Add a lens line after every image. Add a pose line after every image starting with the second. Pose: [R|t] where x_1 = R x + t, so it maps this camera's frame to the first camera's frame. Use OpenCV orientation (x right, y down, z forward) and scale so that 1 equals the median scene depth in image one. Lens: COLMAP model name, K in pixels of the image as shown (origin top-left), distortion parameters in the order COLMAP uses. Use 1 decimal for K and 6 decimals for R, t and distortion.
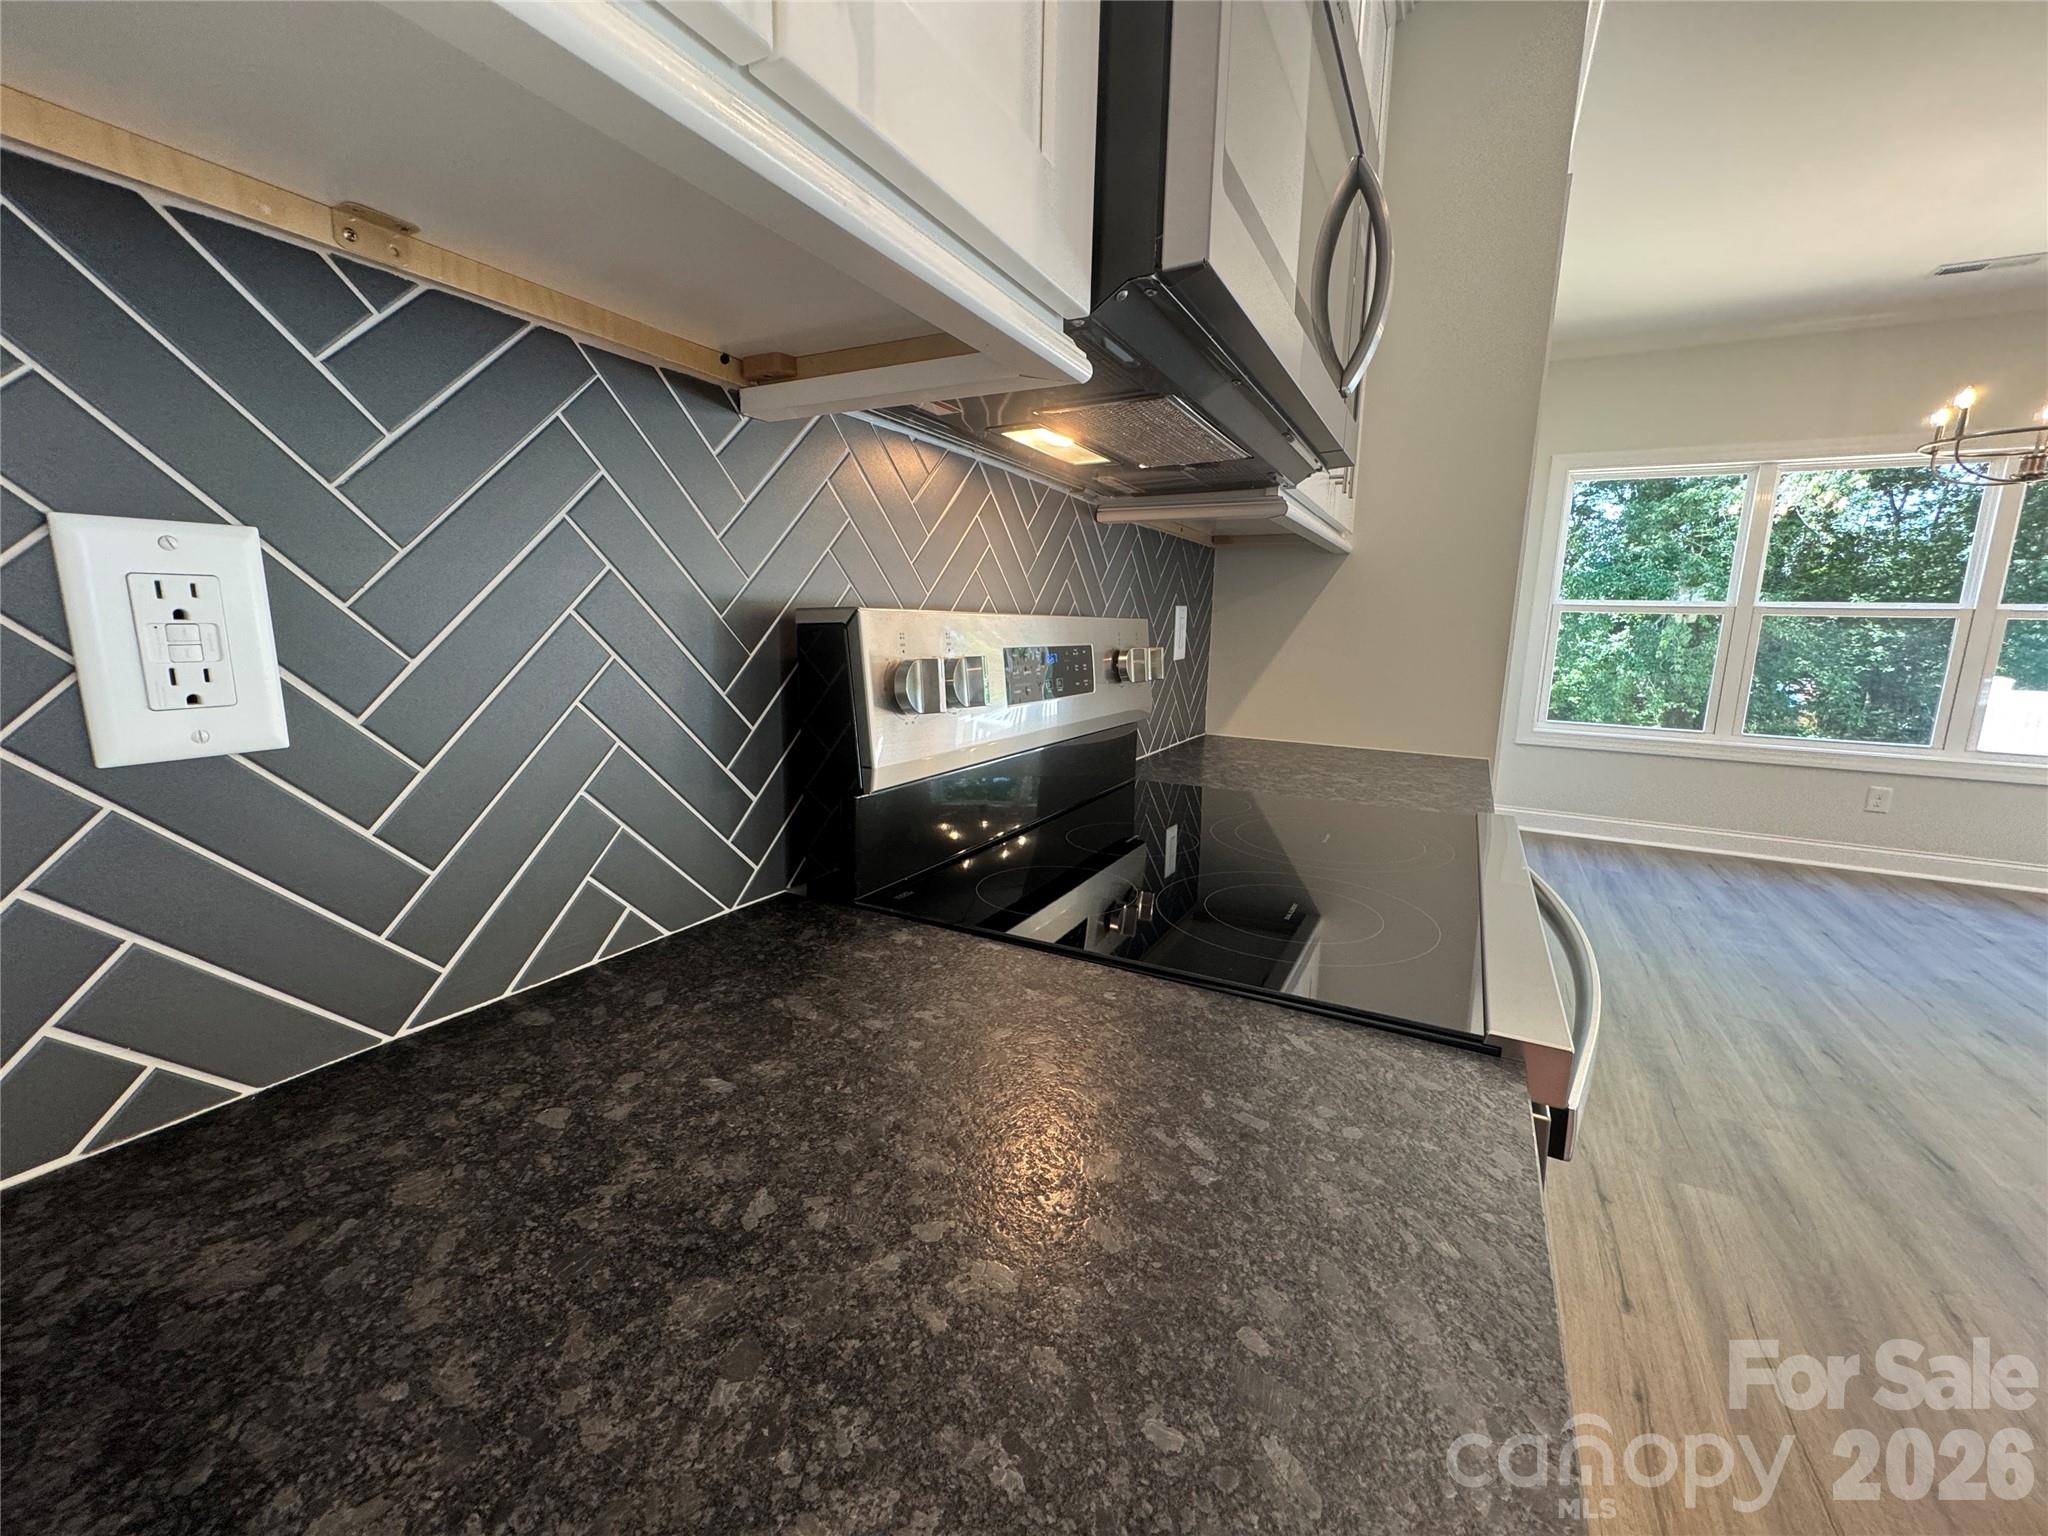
lens RADIAL K [[818.4, 0, 1019.7], [0, 818.4, 766.3], [0, 0, 1]] dist [-0.001892, 0.000126]
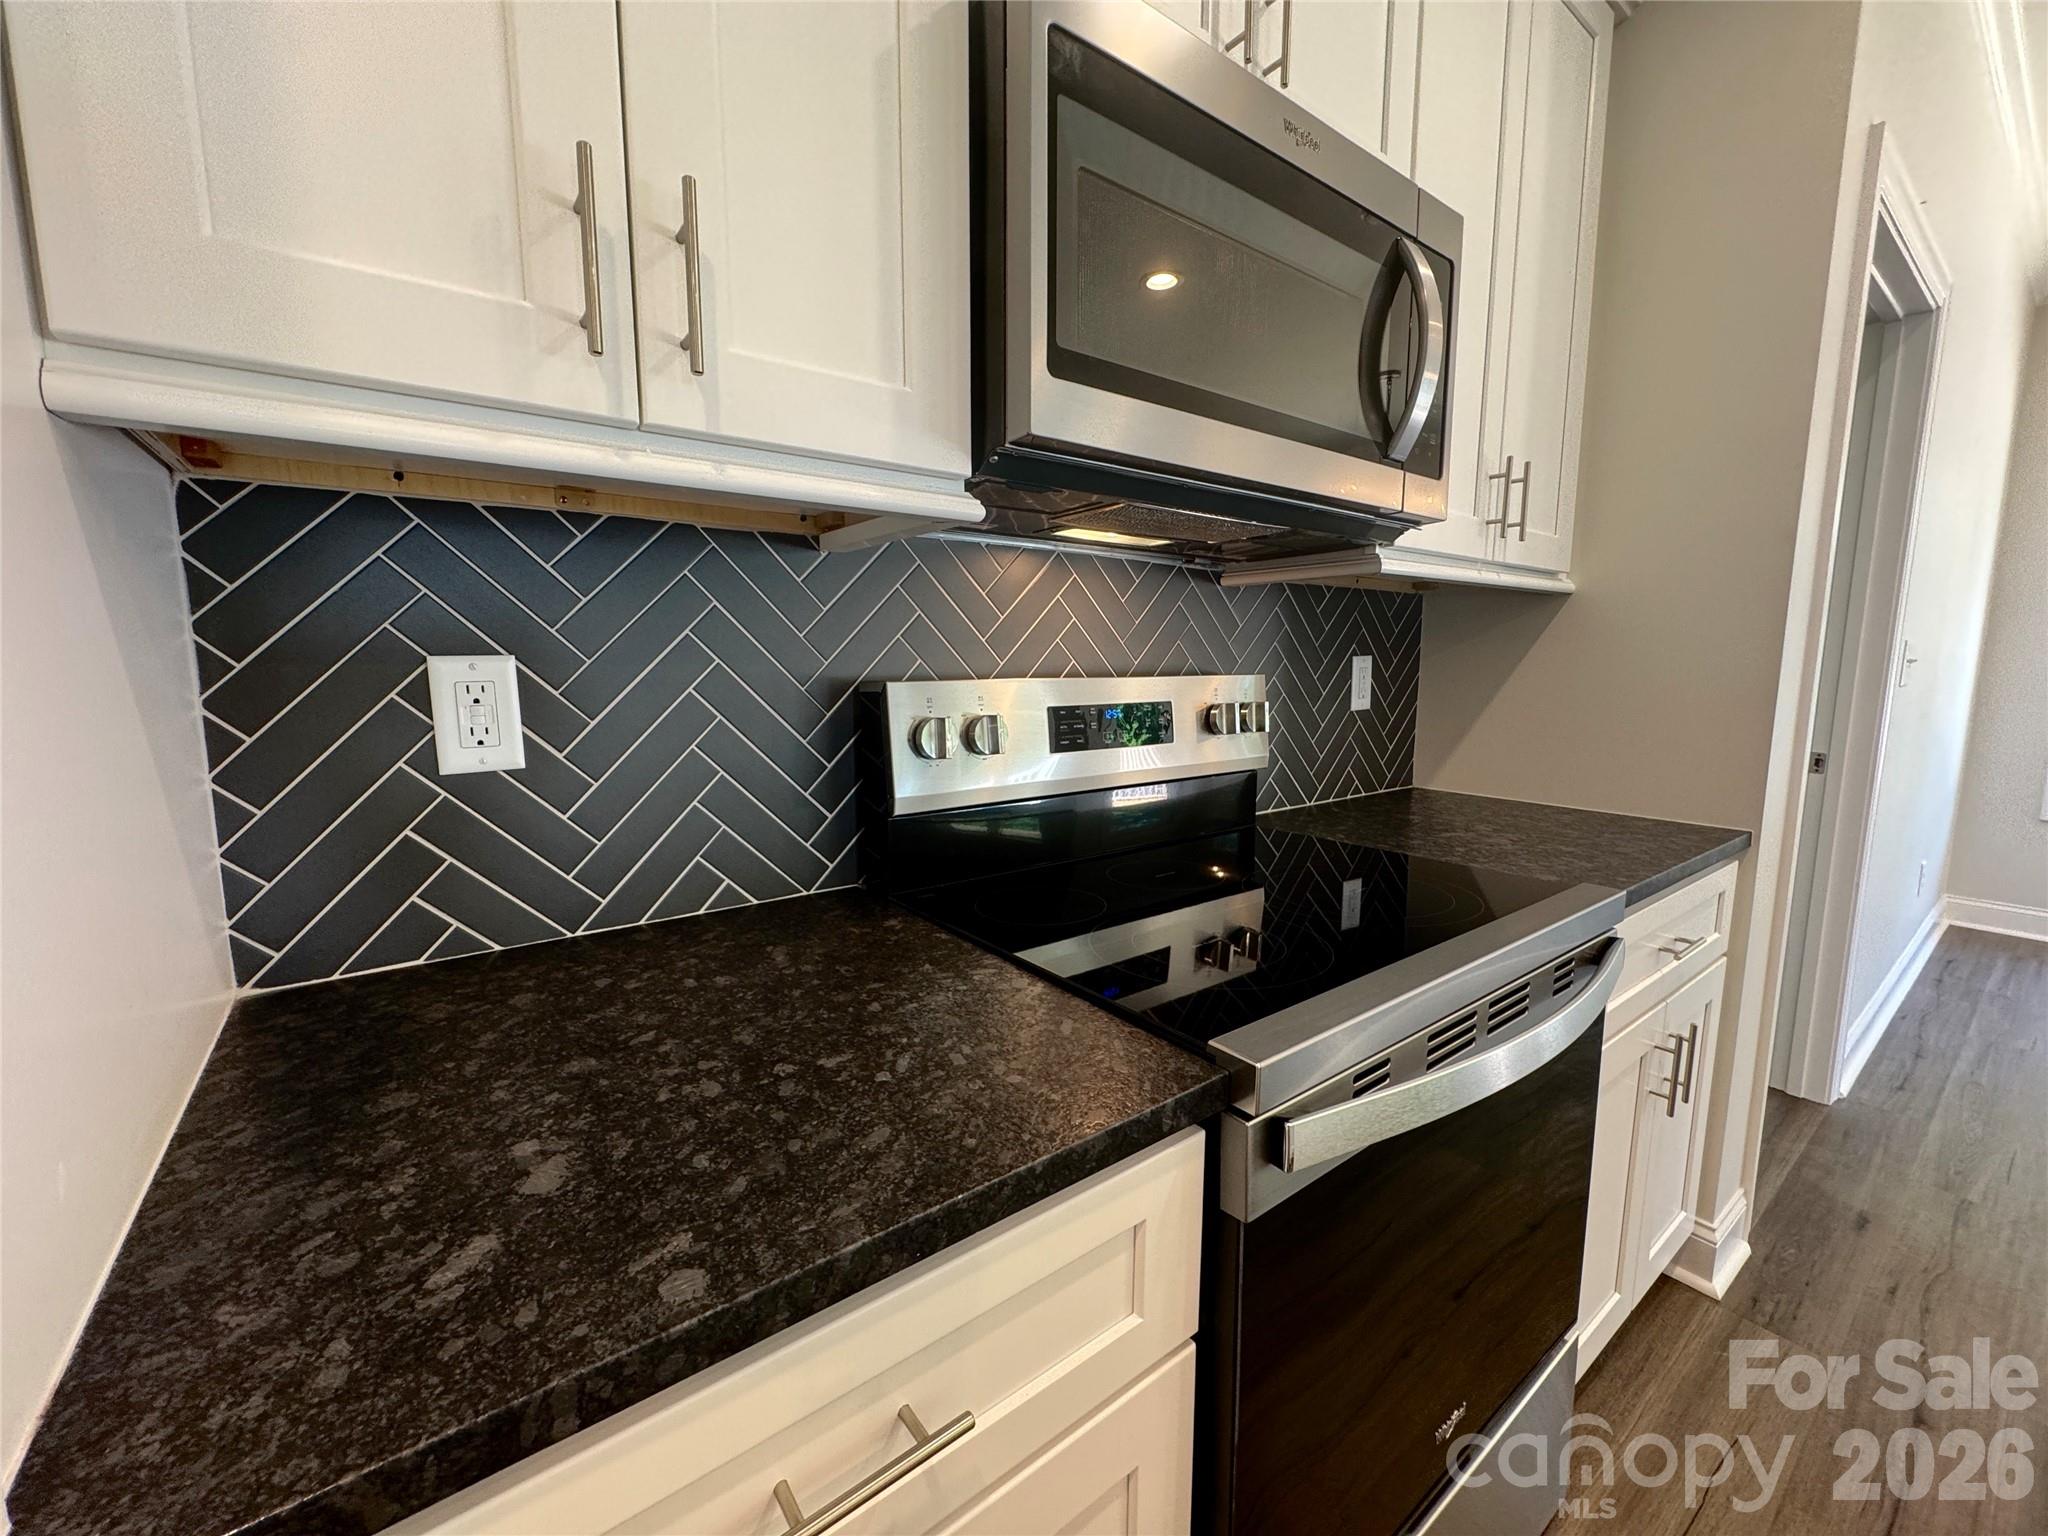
lens RADIAL K [[818.4, 0, 1020.3], [0, 818.4, 764.6], [0, 0, 1]] dist [-0.001892, 0.000126]
pose [[0.910514, 0.032460, -0.412203, 0.560708], [-0.053150, 0.997832, -0.038824, -0.011026], [0.410049, 0.057259, 0.910265, -0.153963]]
